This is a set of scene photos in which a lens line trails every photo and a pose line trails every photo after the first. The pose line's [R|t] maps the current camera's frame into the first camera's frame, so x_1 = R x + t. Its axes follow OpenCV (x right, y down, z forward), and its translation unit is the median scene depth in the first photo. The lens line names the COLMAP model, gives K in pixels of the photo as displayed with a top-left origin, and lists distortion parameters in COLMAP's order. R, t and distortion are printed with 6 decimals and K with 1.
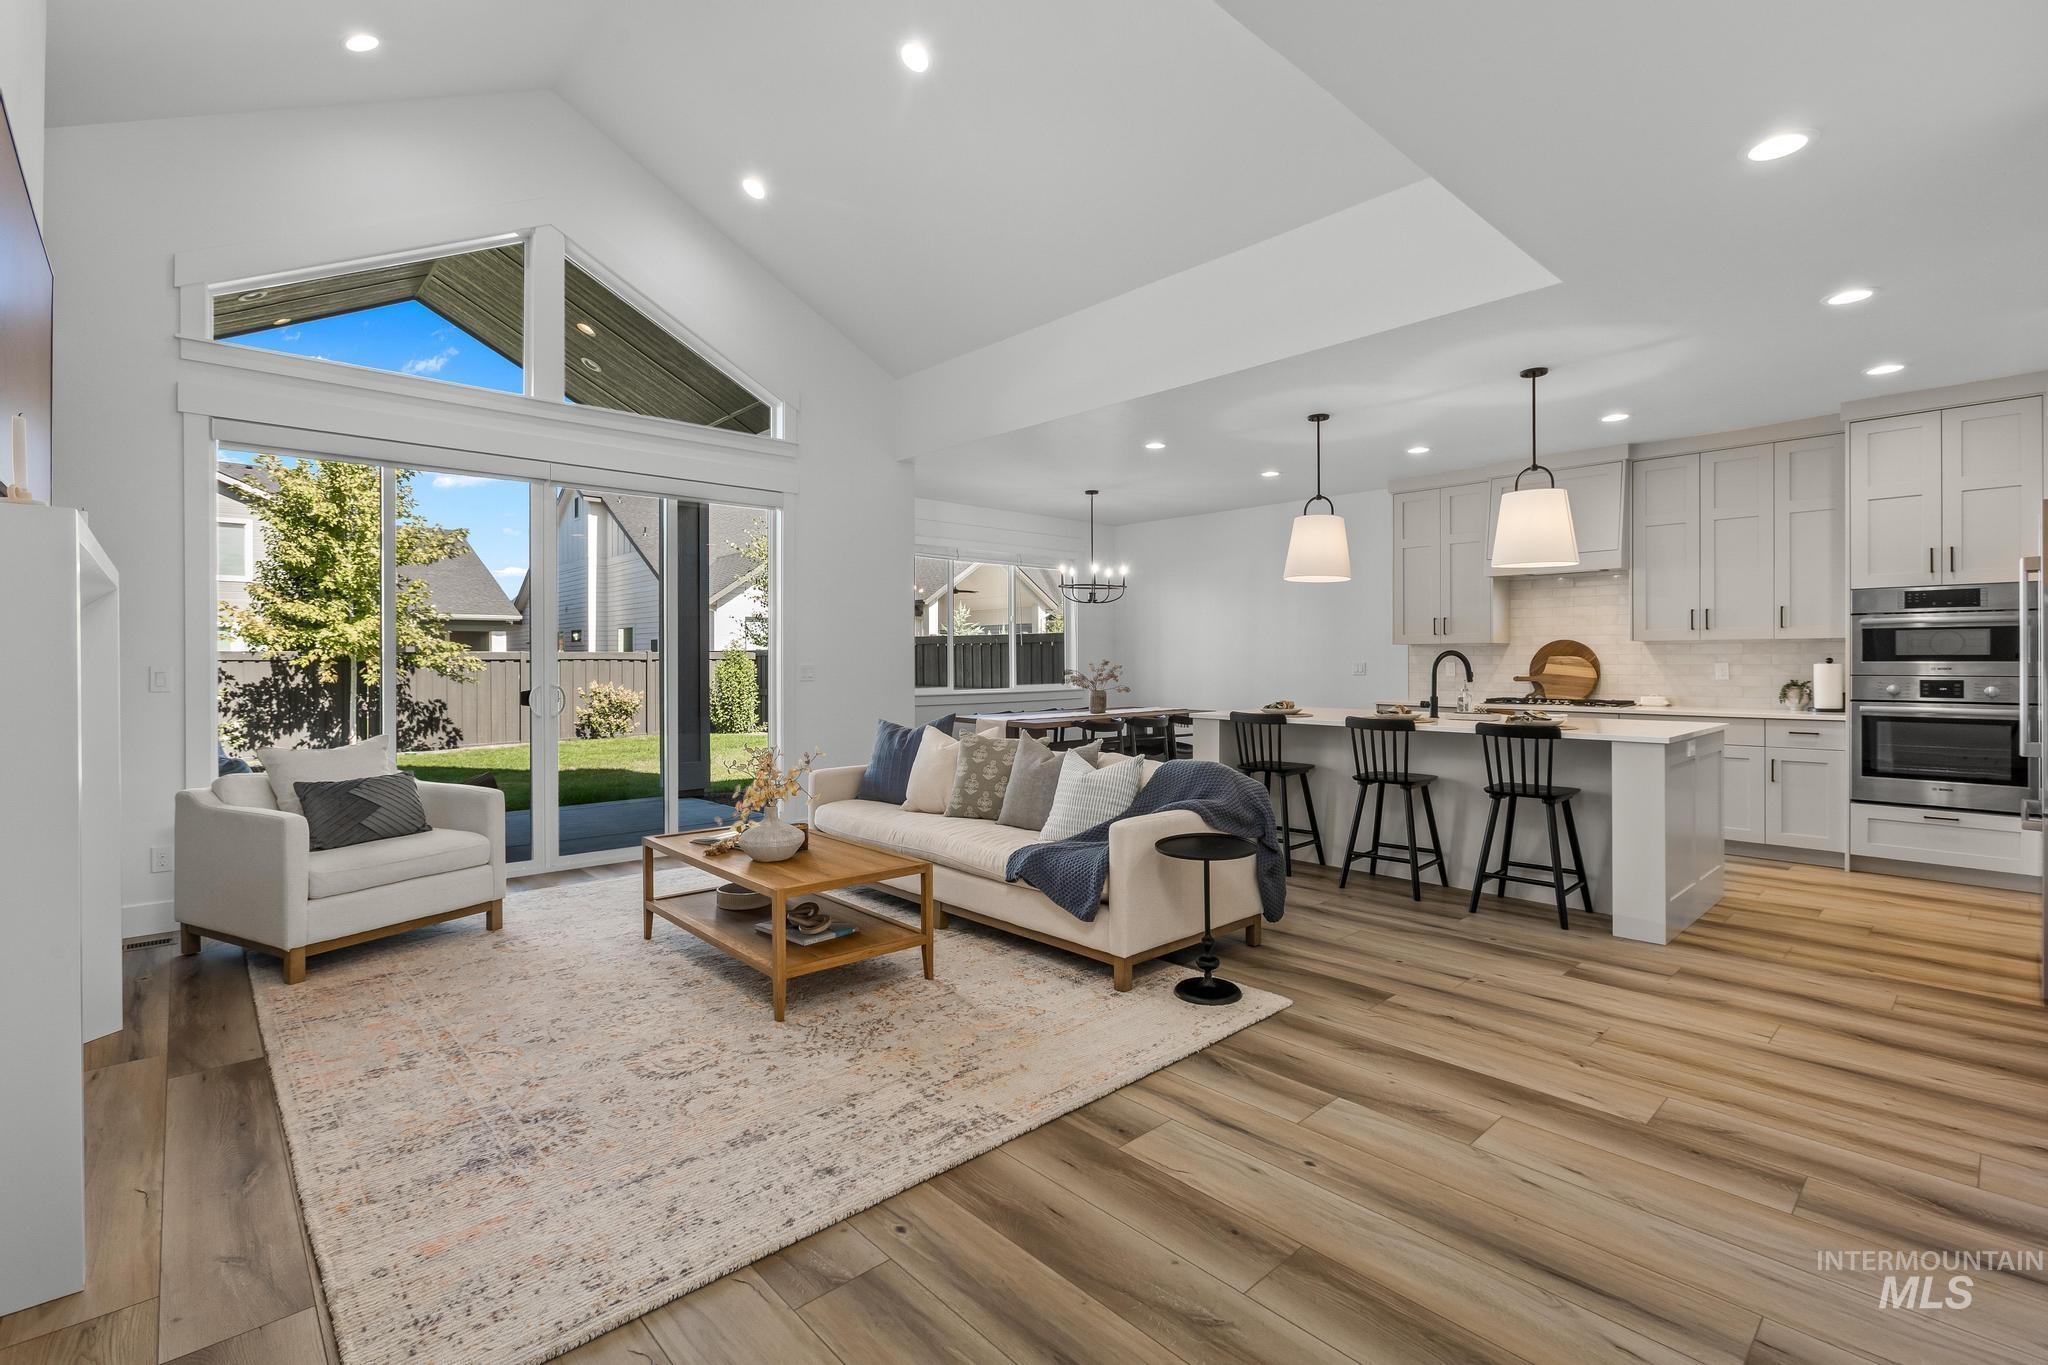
lens RADIAL K [[920.7, 0, 1020.5], [0, 920.7, 666.8], [0, 0, 1]] dist [-0.002942, 0.000996]
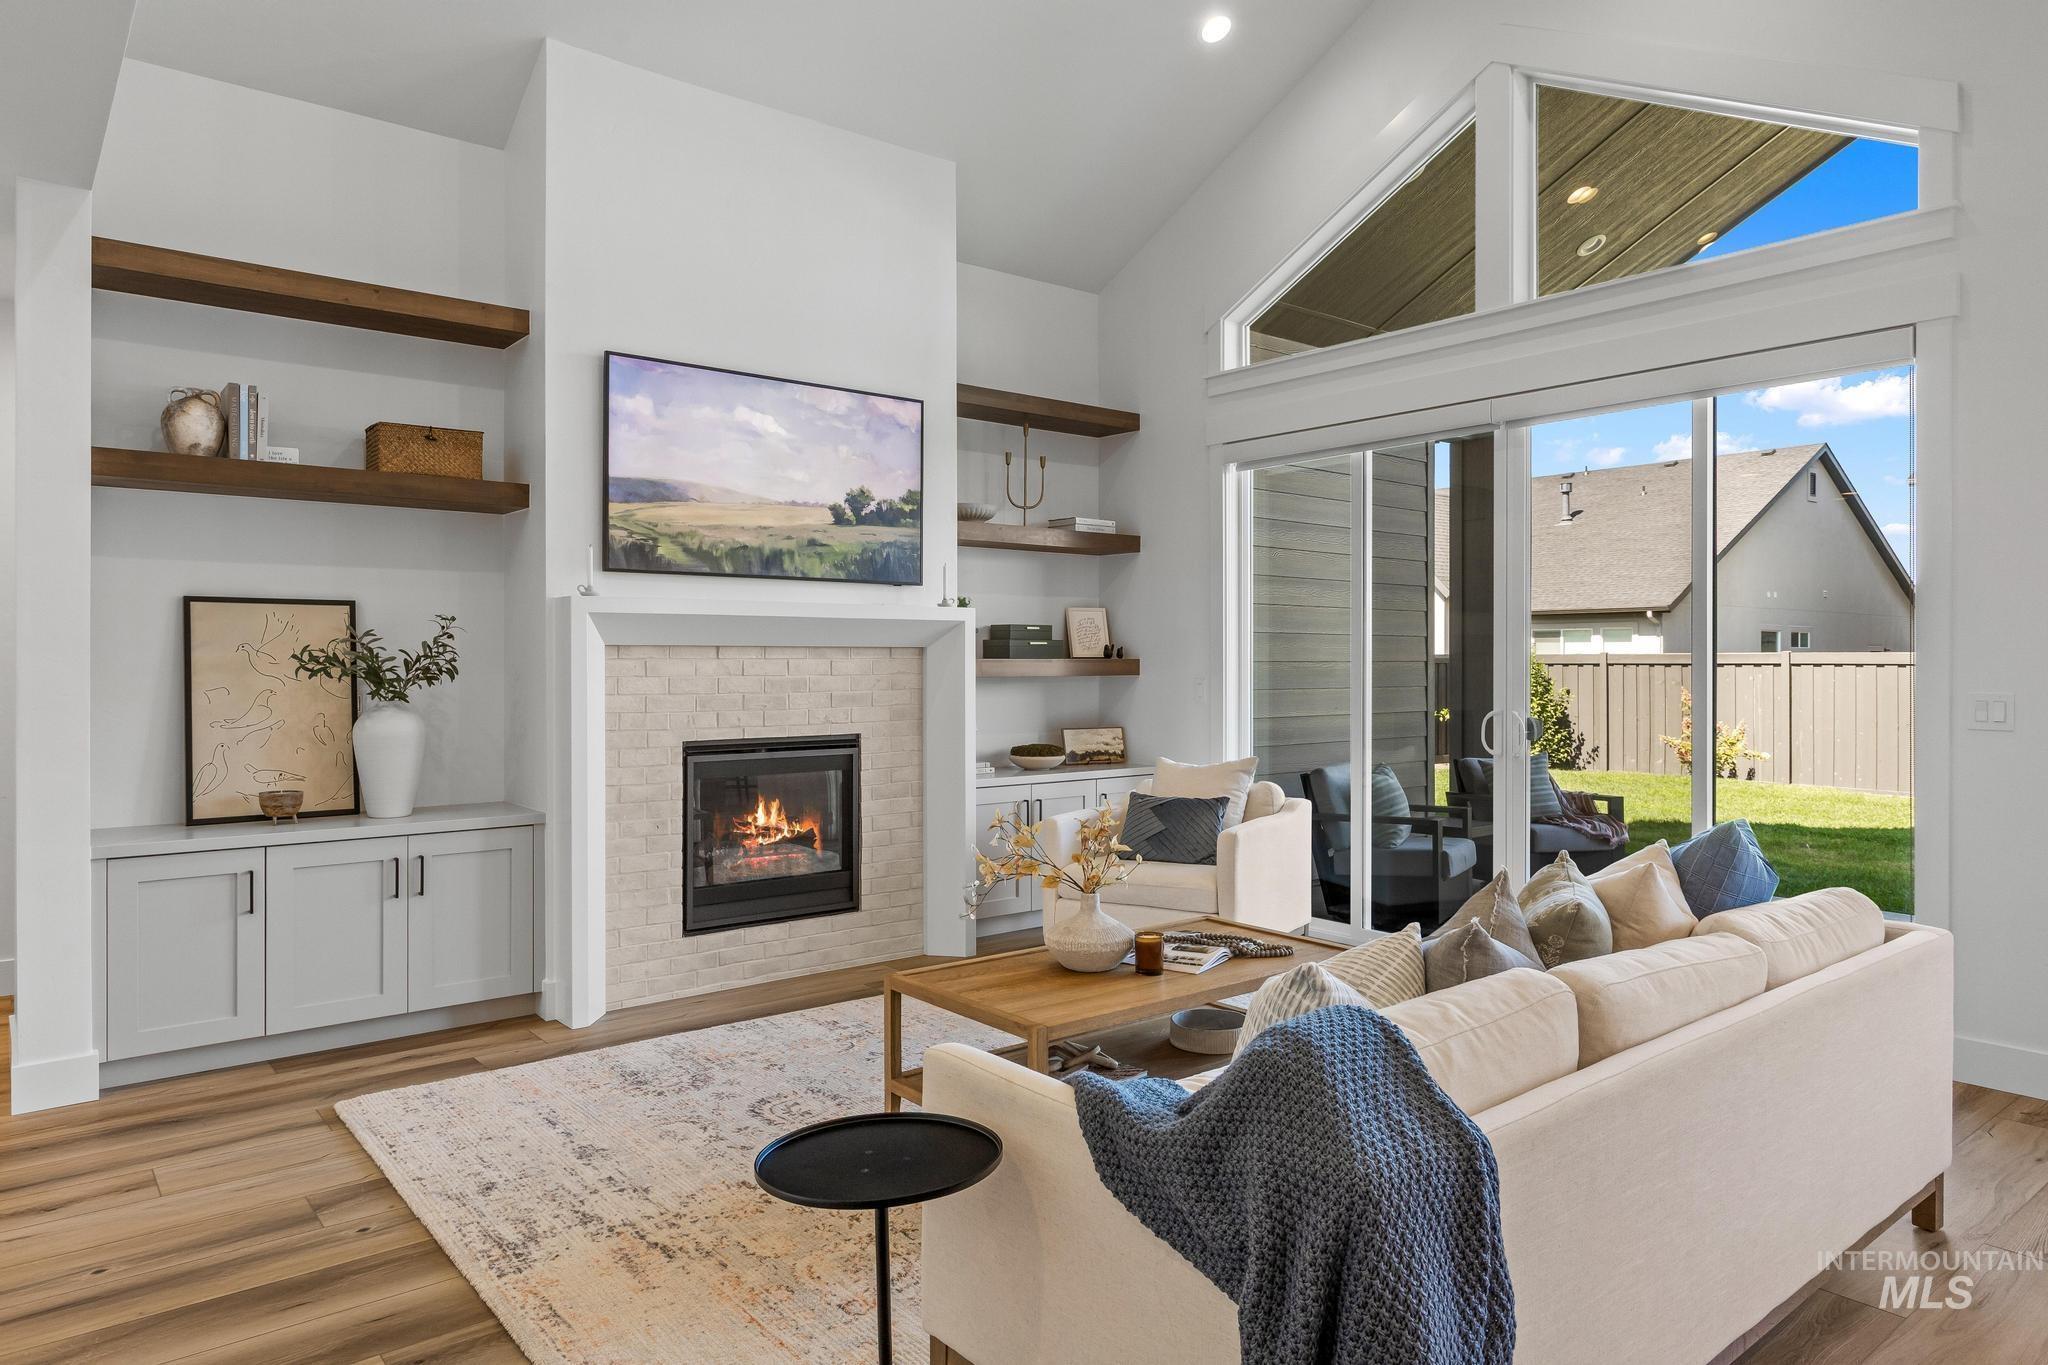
lens RADIAL K [[1279.1, 0, 1015.1], [0, 1279.1, 669.0], [0, 0, 1]] dist [0.014416, 0.003583]
pose [[-0.063040, 0.008506, -0.997975, 0.755489], [-0.006370, 0.999940, 0.008925, -0.029437], [0.997991, 0.006920, -0.062982, 1.071220]]
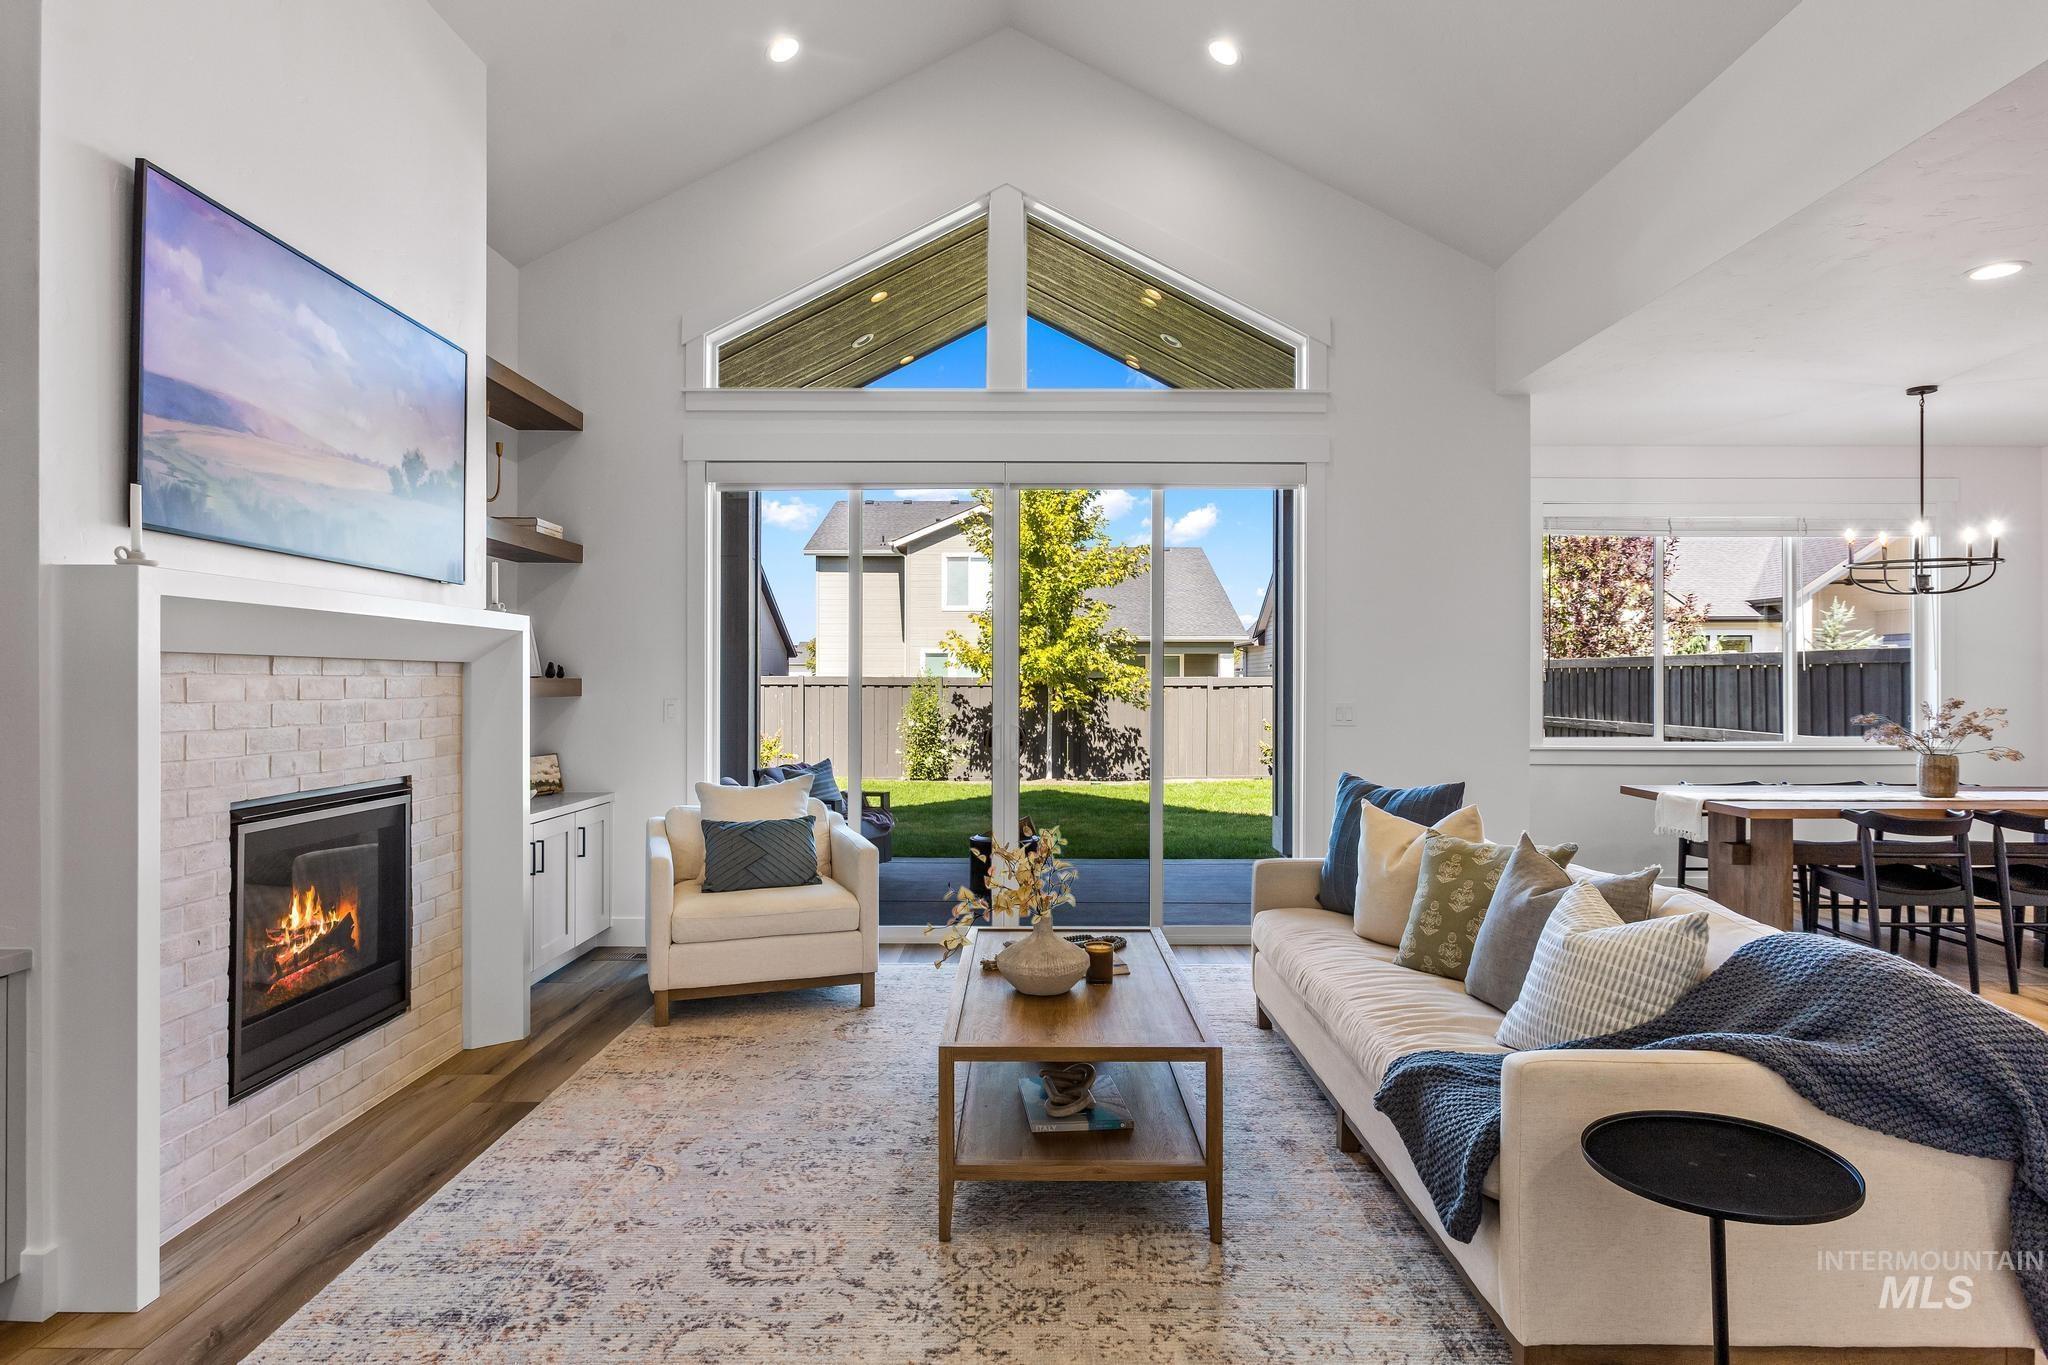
lens RADIAL K [[1108.1, 0, 1037.5], [0, 1108.1, 683.1], [0, 0, 1]] dist [-0.011122, 0.007342]
pose [[0.741887, 0.003855, -0.670513, 0.305472], [-0.009035, 0.999950, -0.004248, -0.021069], [0.670464, 0.009210, 0.741885, 0.398619]]
